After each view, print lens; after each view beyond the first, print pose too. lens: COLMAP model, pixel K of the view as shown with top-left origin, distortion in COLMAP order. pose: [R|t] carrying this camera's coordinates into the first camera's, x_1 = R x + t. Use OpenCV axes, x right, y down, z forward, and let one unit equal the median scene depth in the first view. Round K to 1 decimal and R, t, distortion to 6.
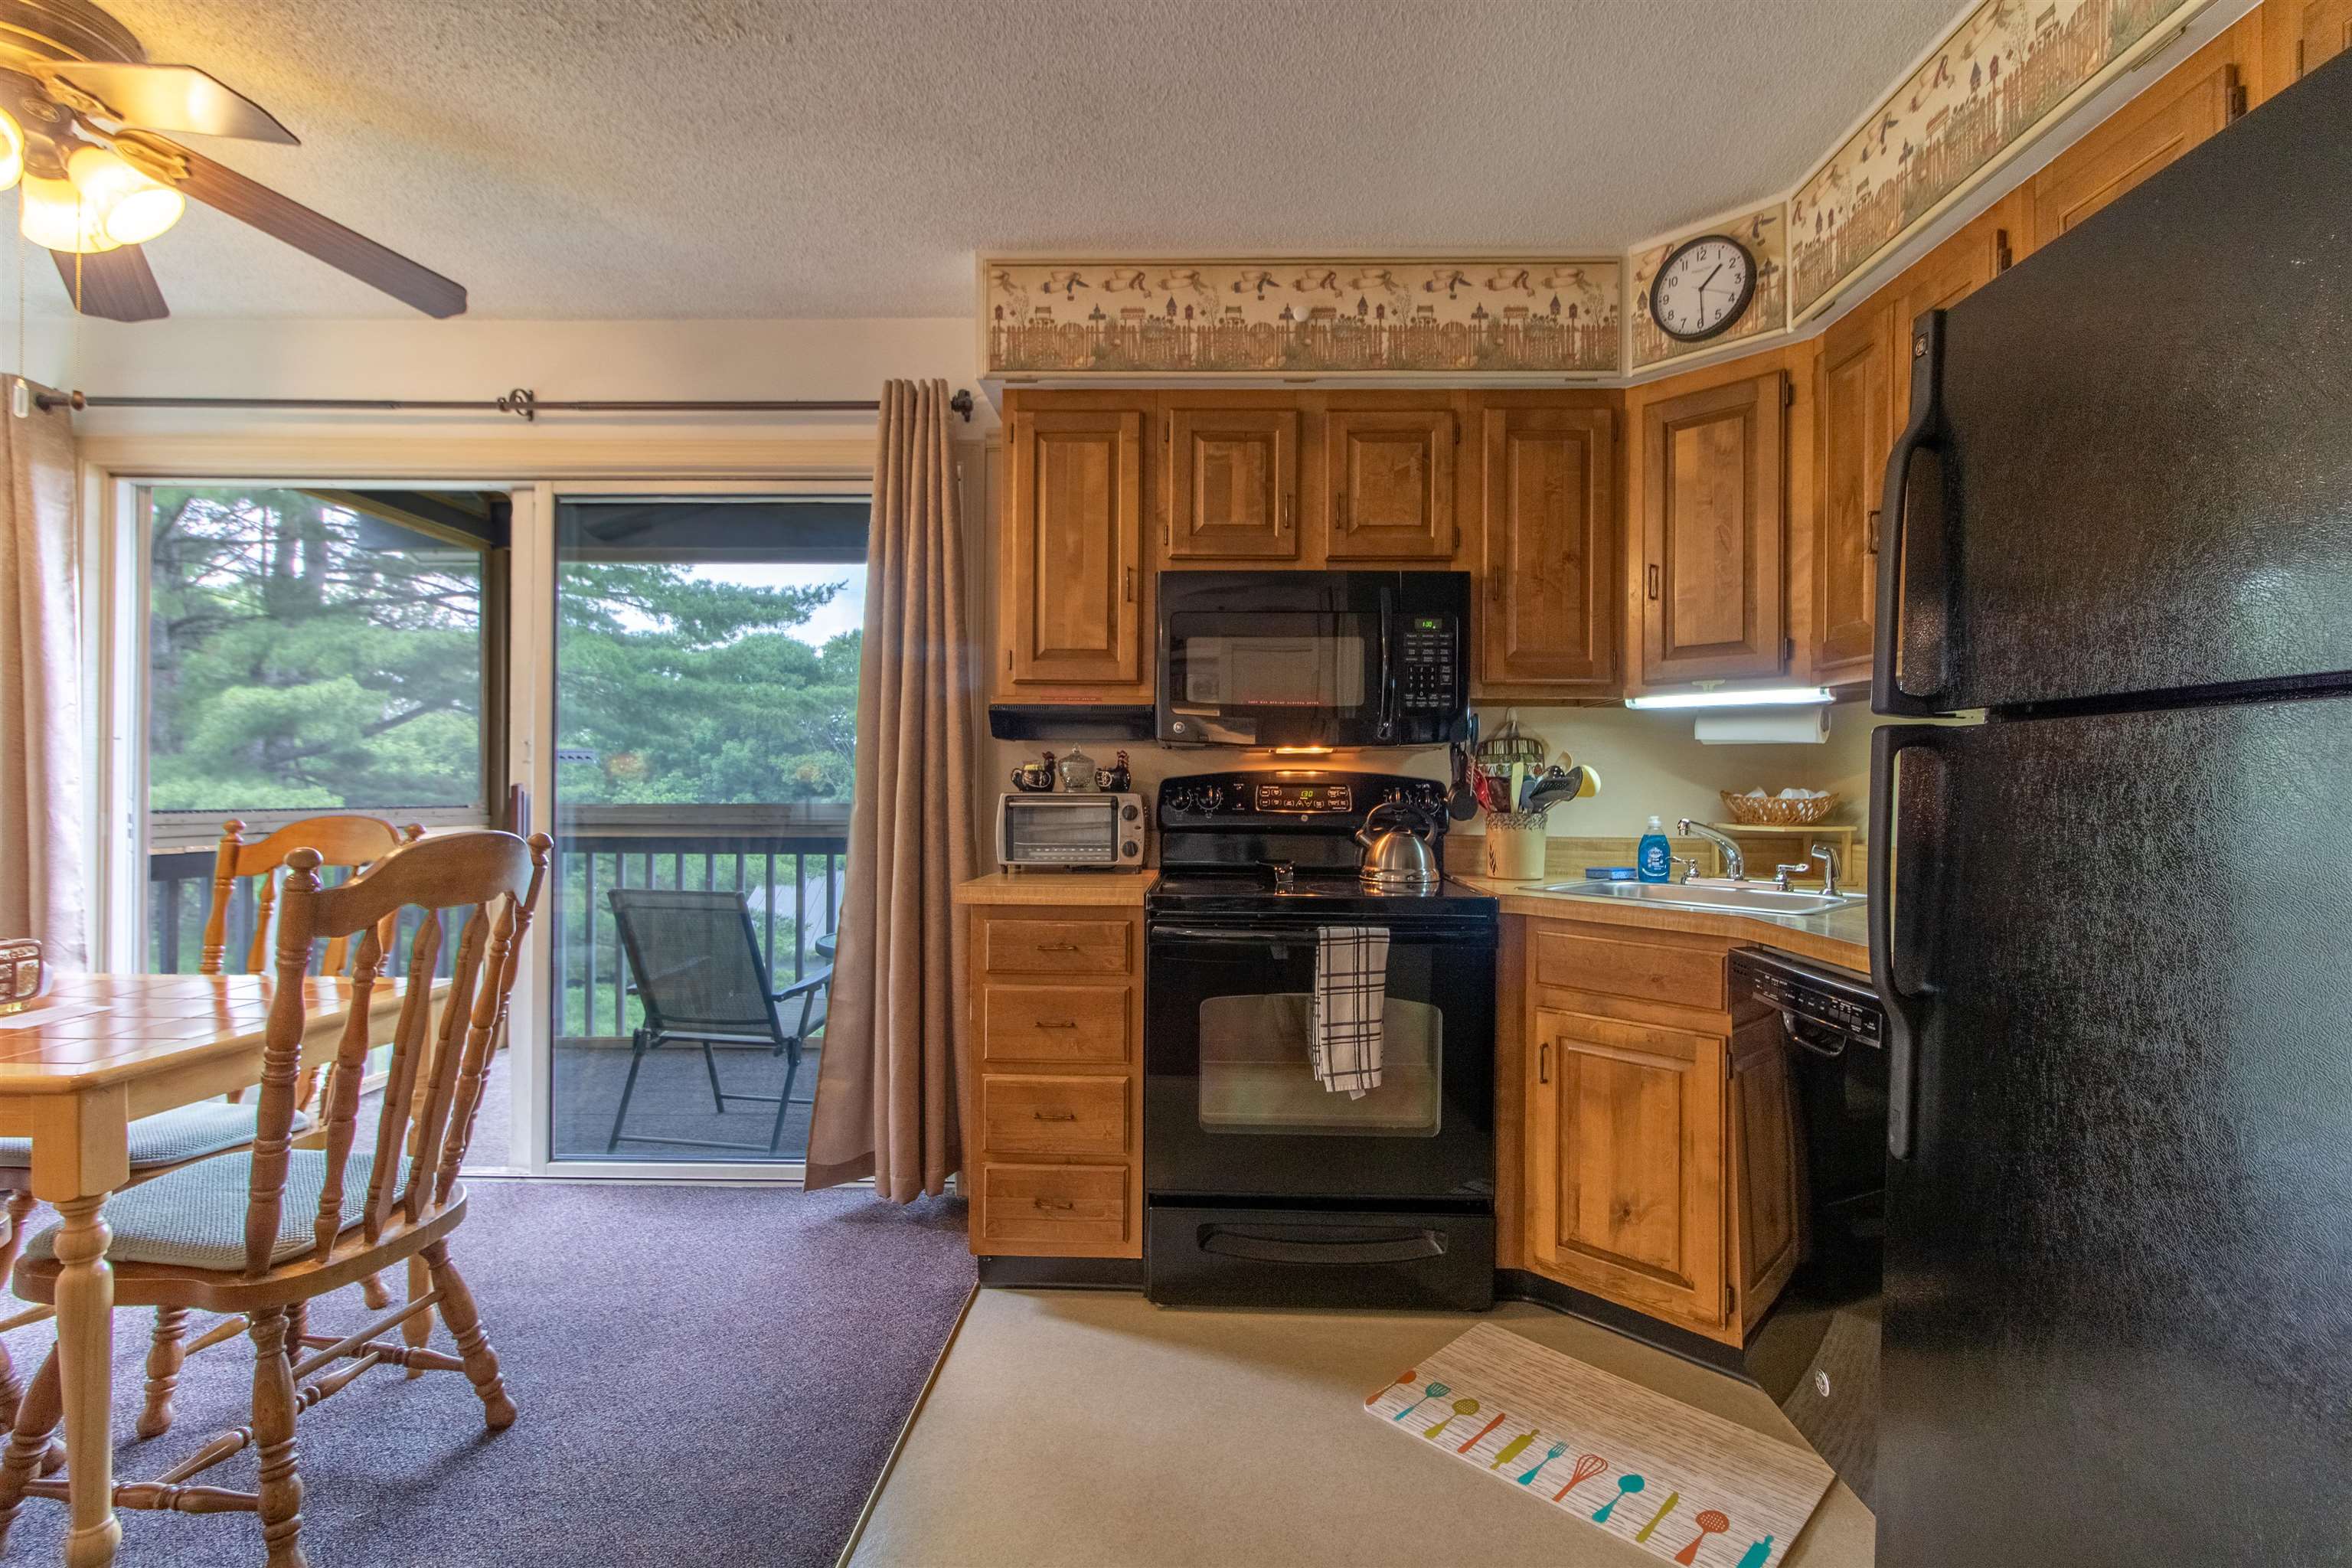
lens RADIAL K [[1092.8, 0, 1202.1], [0, 1092.8, 789.0], [0, 0, 1]] dist [0.002856, -0.000282]
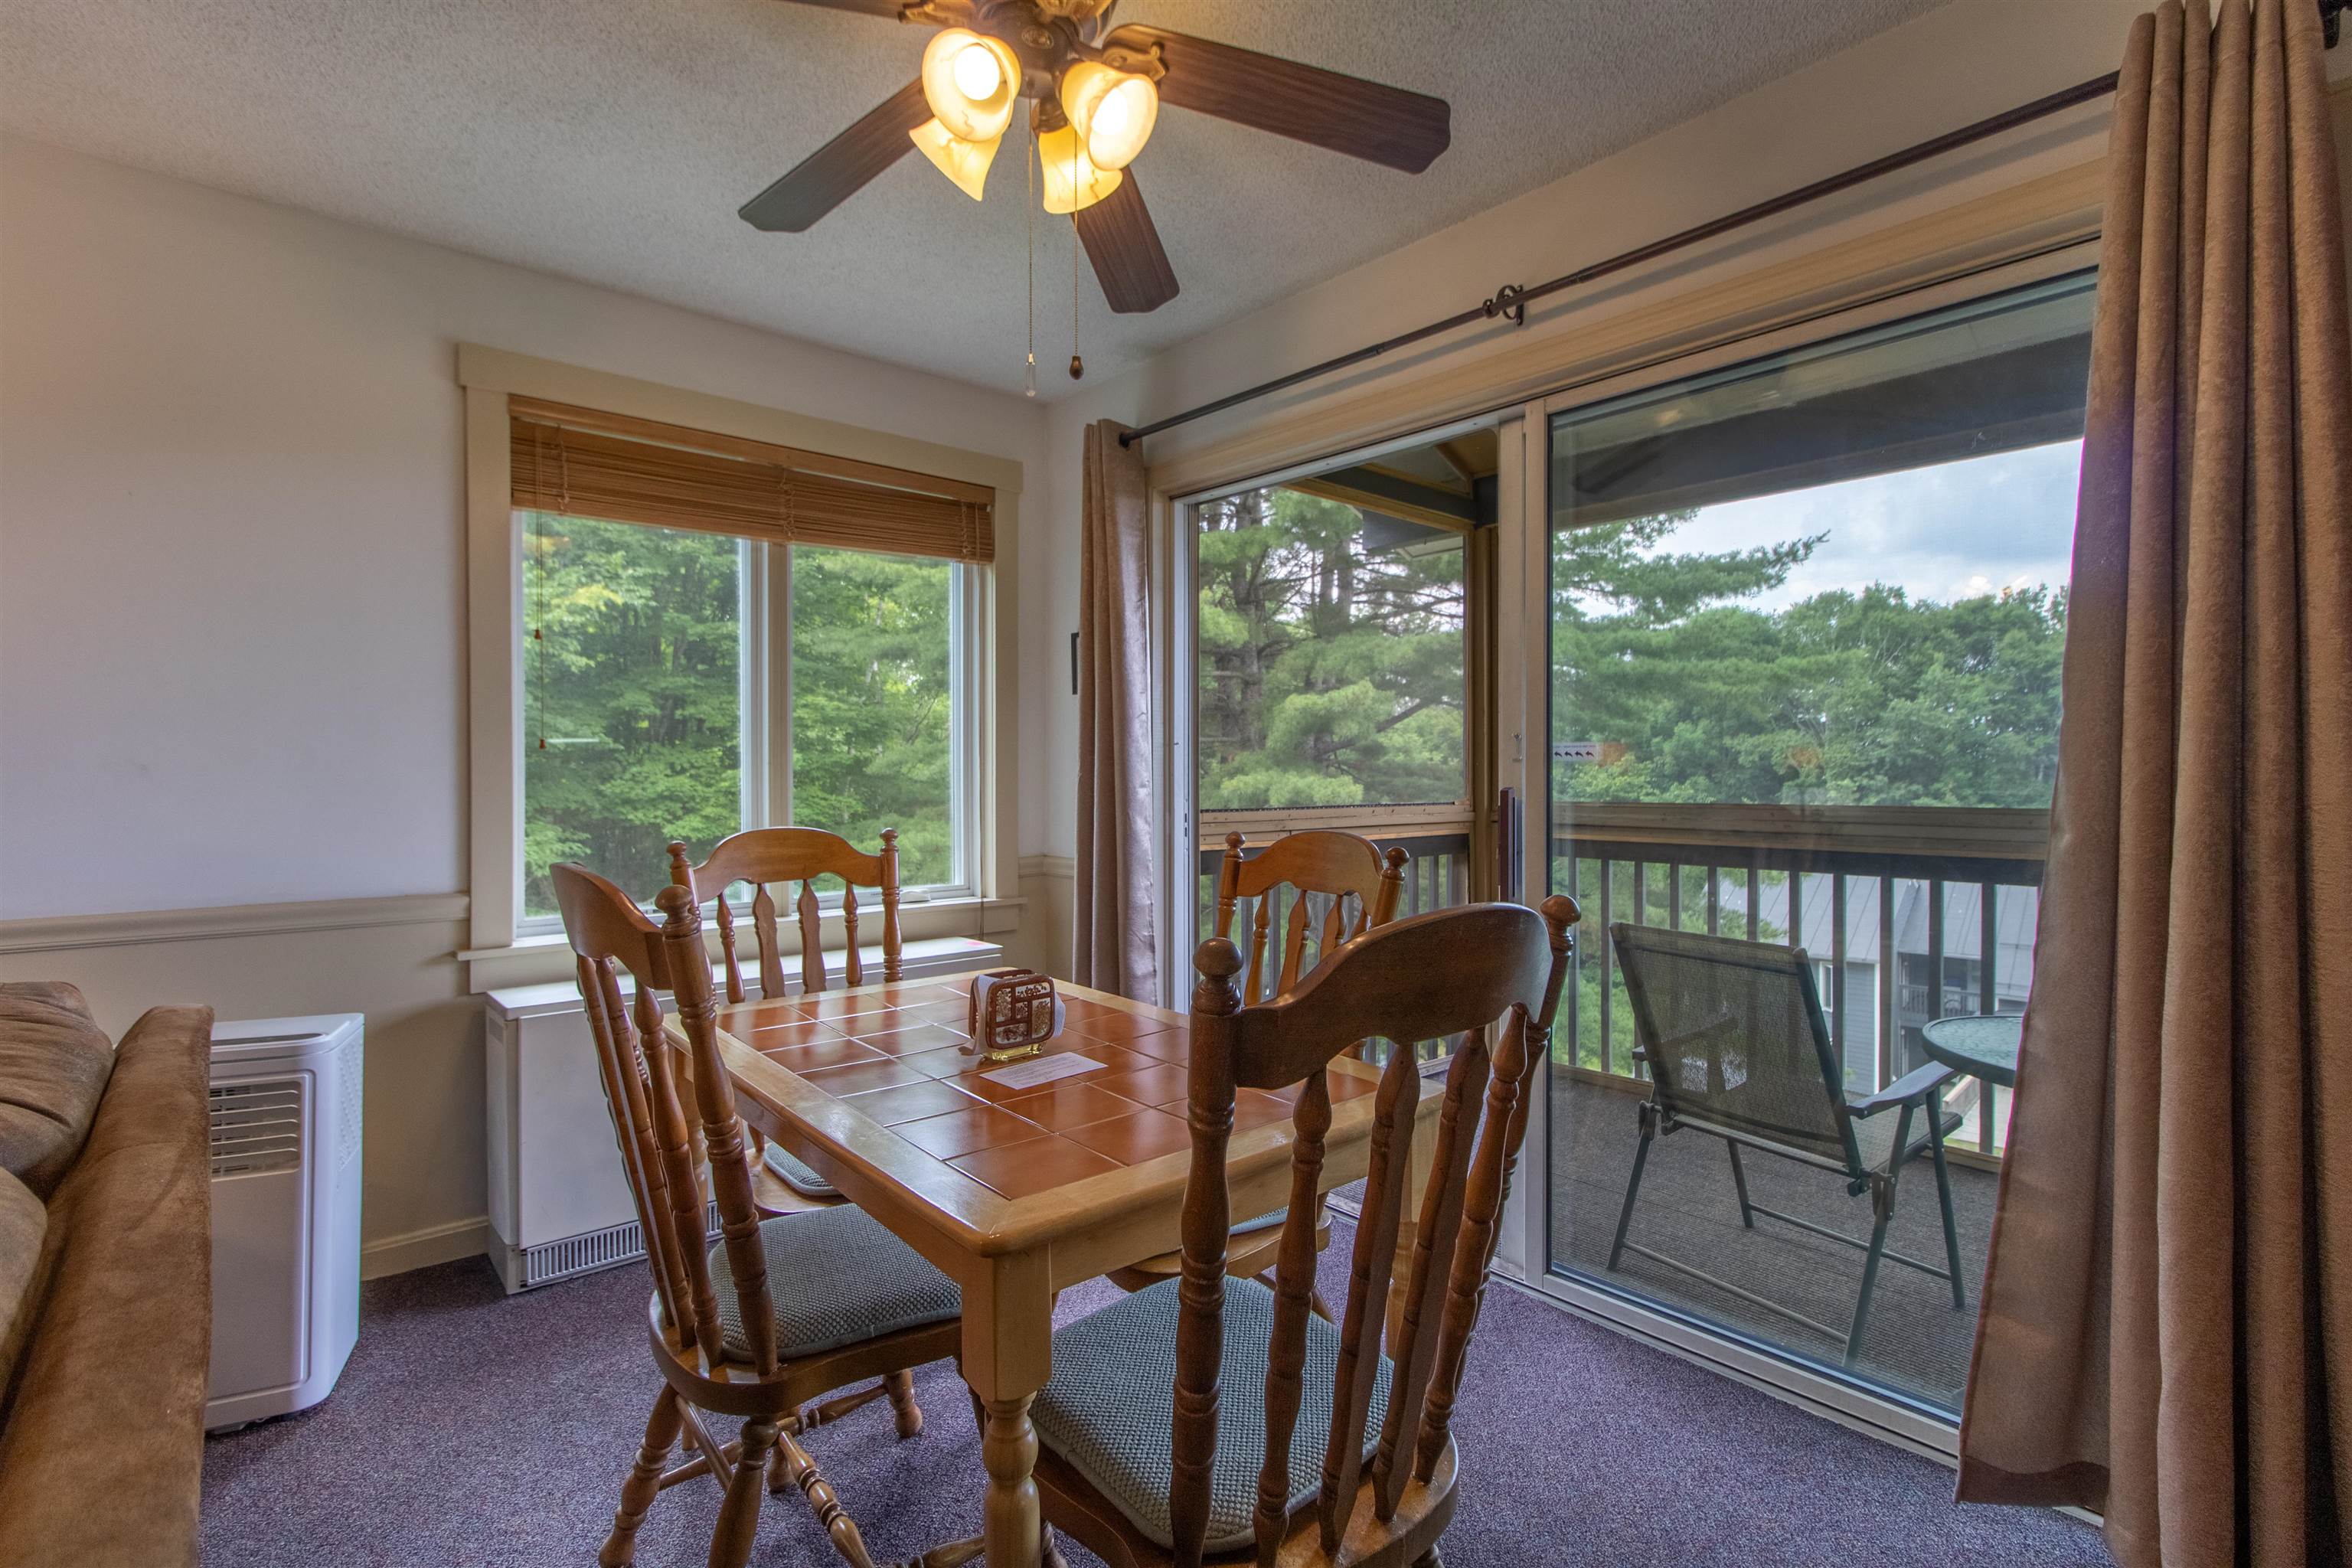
lens RADIAL K [[1092.8, 0, 1195.1], [0, 1092.8, 769.9], [0, 0, 1]] dist [0.002856, -0.000282]
pose [[0.679231, -0.006727, -0.733894, -0.216129], [0.006033, 0.999975, -0.003582, -0.018555], [0.733900, -0.001995, 0.679255, 0.321776]]
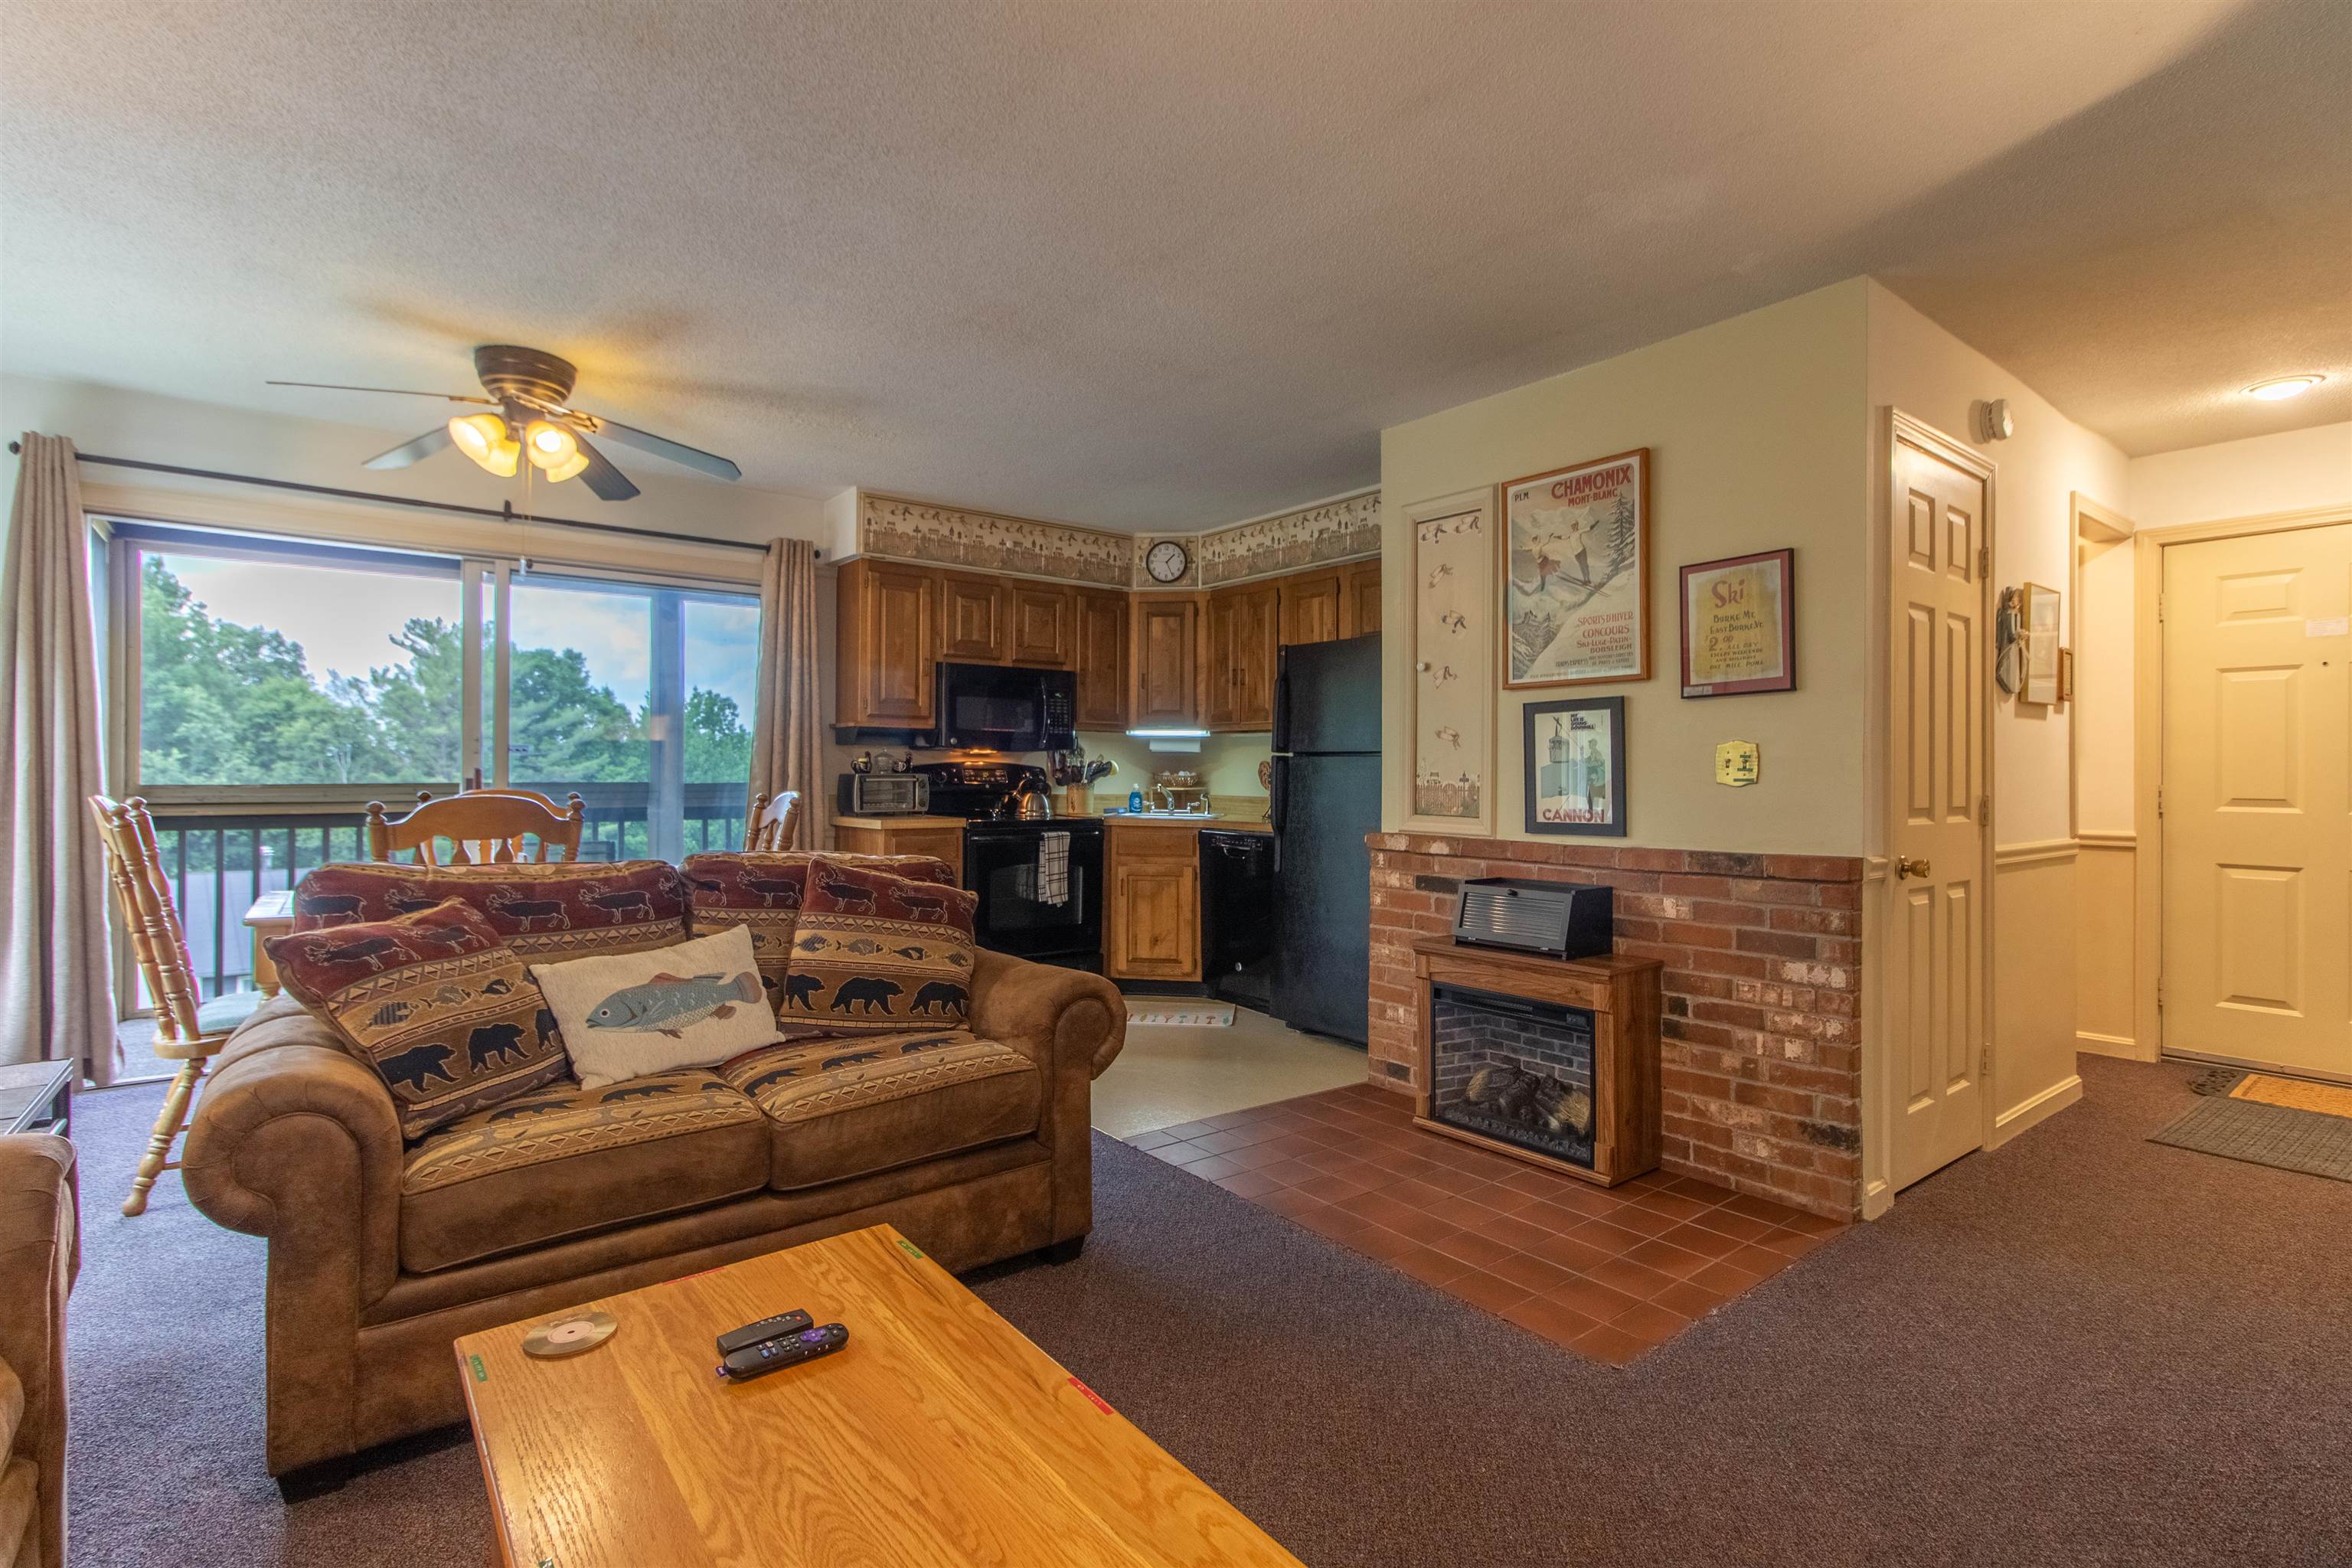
lens RADIAL K [[1092.8, 0, 1187.4], [0, 1092.8, 783.9], [0, 0, 1]] dist [0.002856, -0.000282]
pose [[0.773477, -0.007351, 0.633782, -0.912285], [-0.001464, 0.999909, 0.013384, -0.004910], [-0.633823, -0.011281, 0.773396, -0.781882]]
